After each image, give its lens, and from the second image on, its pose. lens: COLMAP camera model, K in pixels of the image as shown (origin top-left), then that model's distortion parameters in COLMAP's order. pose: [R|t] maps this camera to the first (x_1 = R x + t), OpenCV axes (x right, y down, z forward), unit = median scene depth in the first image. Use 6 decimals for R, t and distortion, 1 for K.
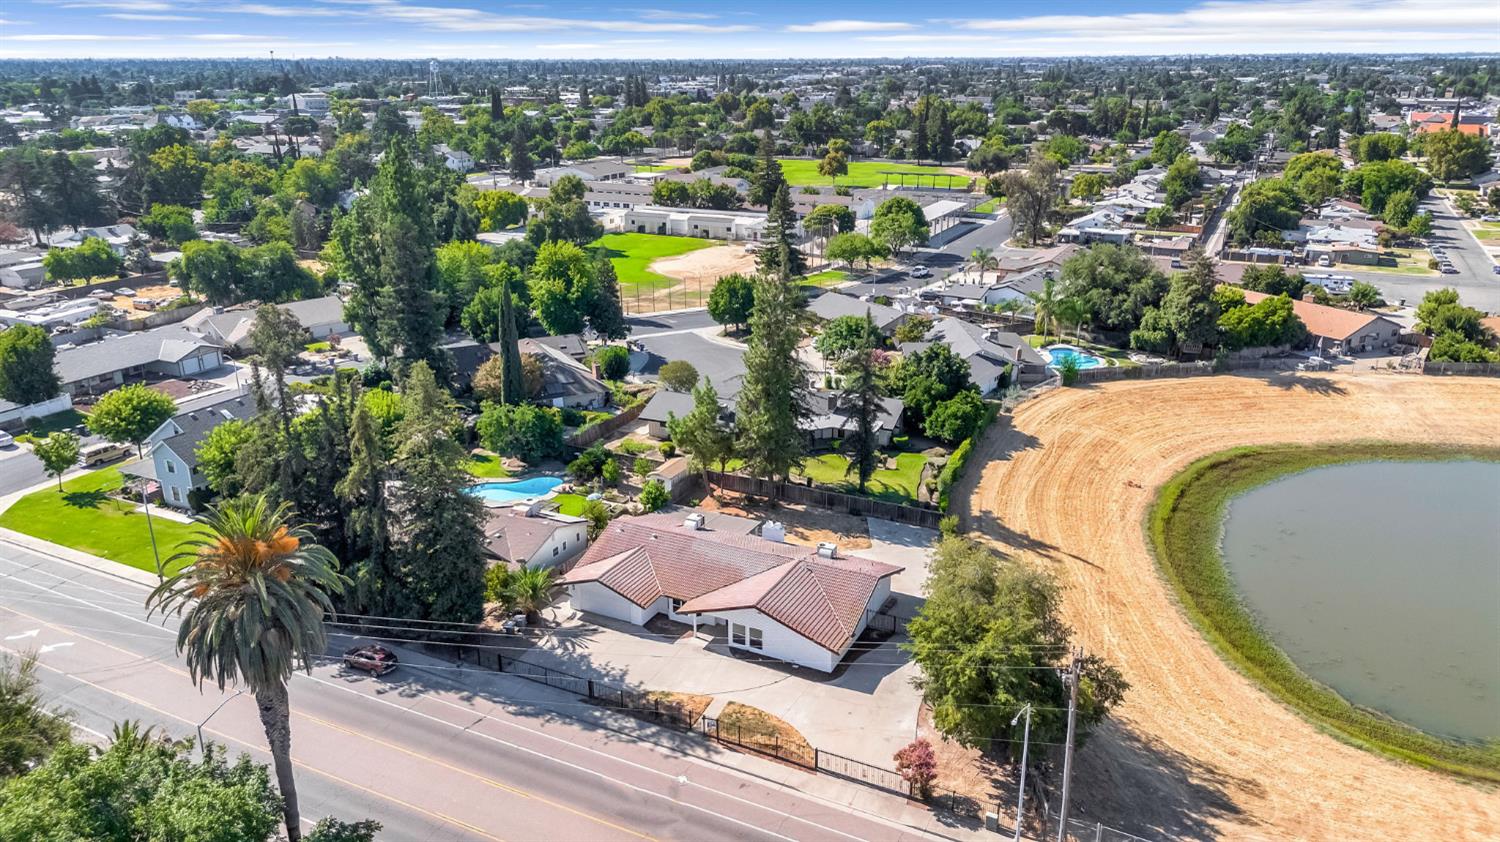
lens RADIAL K [[1087.6, 0, 752.3], [0, 1087.6, 417.2], [0, 0, 1]] dist [0.072543, -0.078597]
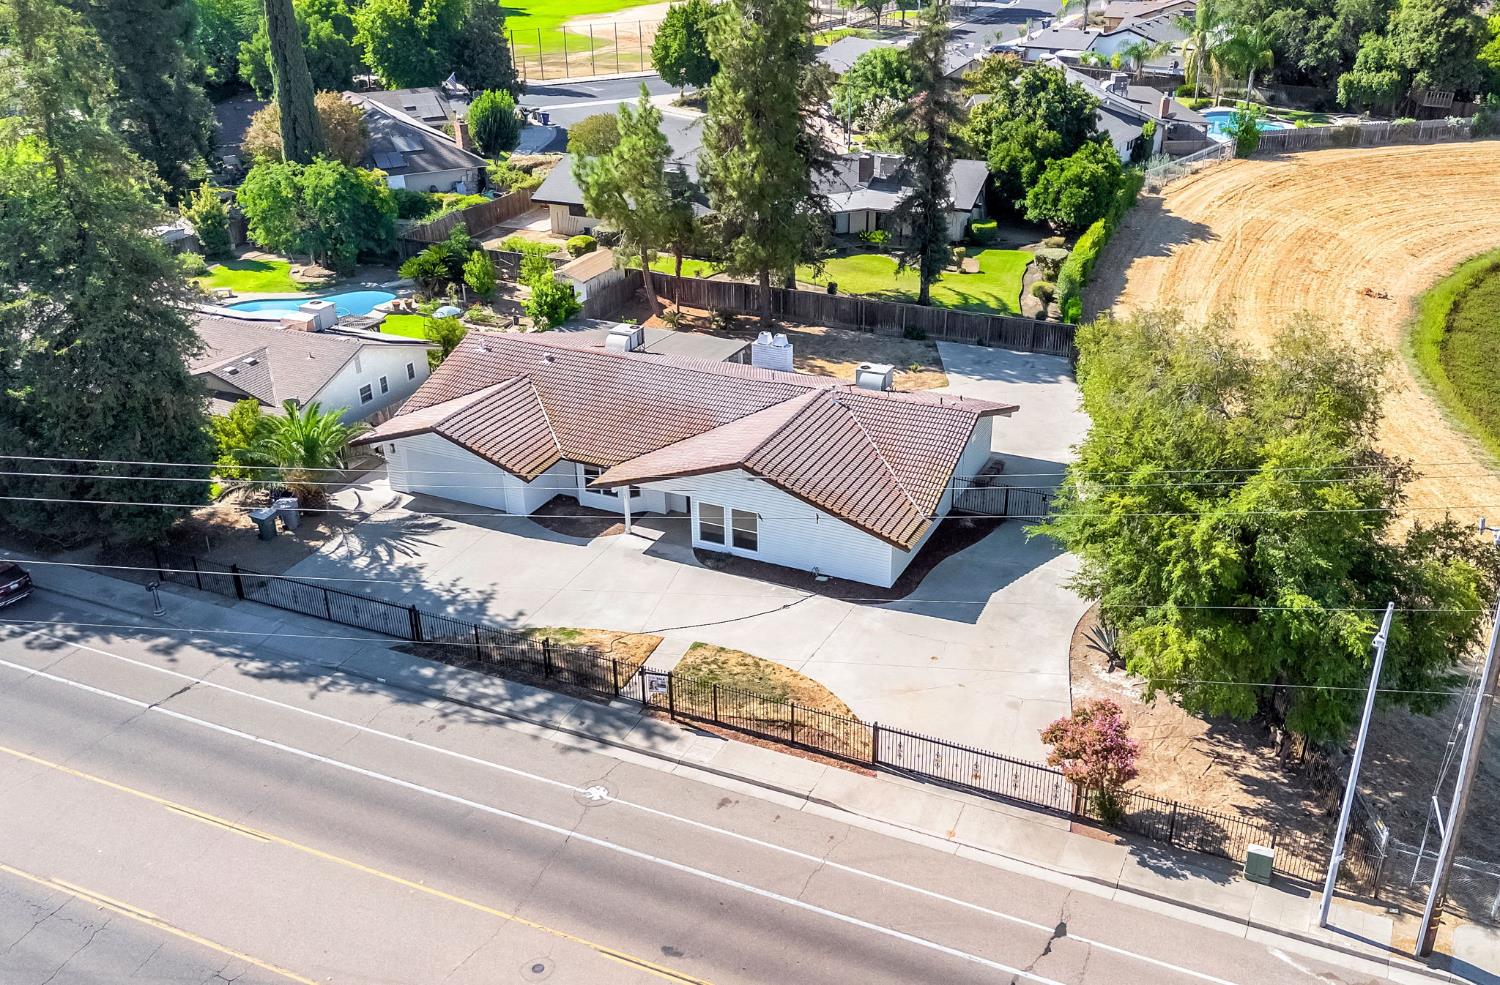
lens RADIAL K [[1420.2, 0, 793.9], [0, 1420.2, 536.5], [0, 0, 1]] dist [0.039395, 0.000000]
pose [[0.998850, -0.018933, 0.044044, -0.002210], [0.012431, 0.989577, 0.143467, 0.082511], [-0.046301, -0.142755, 0.988675, 0.250379]]
